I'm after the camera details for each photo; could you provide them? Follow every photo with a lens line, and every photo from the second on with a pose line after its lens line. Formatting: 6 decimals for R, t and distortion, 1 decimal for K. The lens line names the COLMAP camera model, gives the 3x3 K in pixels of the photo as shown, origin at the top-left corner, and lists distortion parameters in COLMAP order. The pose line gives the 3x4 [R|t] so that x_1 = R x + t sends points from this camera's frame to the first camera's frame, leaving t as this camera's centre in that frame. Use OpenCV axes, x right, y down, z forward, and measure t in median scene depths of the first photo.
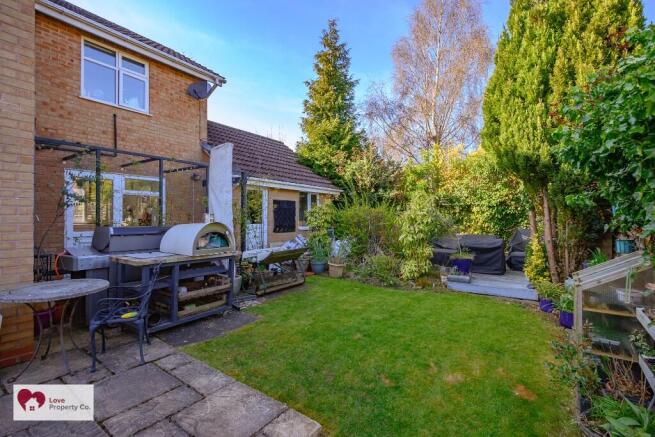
lens RADIAL K [[299.5, 0, 323.7], [0, 299.5, 217.2], [0, 0, 1]] dist [-0.004002, -0.000713]
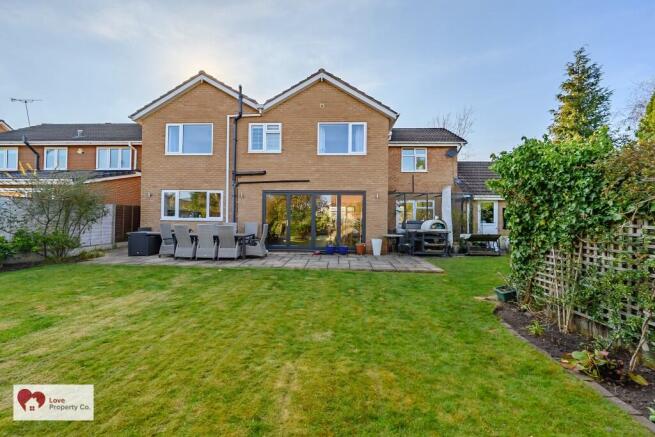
lens RADIAL K [[261.5, 0, 327.5], [0, 261.5, 219.1], [0, 0, 1]] dist [-0.002981, -0.000216]
pose [[0.545628, -0.002397, -0.838024, 0.561797], [-0.007471, 0.999942, -0.007724, 0.020722], [0.837994, 0.010475, 0.545579, -0.588914]]
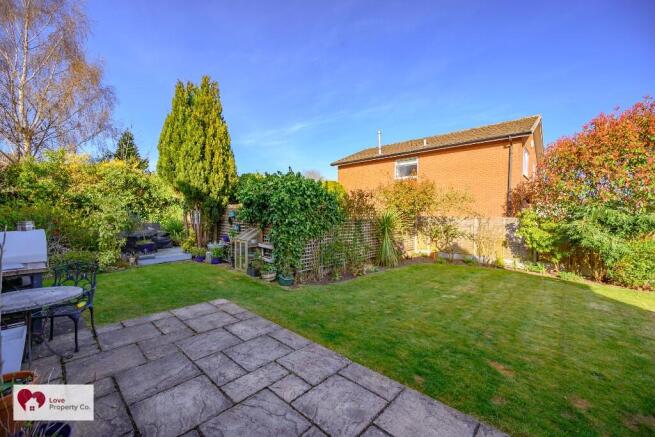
lens RADIAL K [[261.5, 0, 327.7], [0, 261.5, 219.5], [0, 0, 1]] dist [-0.002981, -0.000216]
pose [[0.106996, -0.028185, 0.993860, -1.025226], [-0.008069, 0.999541, 0.029215, -0.044861], [-0.994227, -0.011145, 0.106720, -0.090677]]
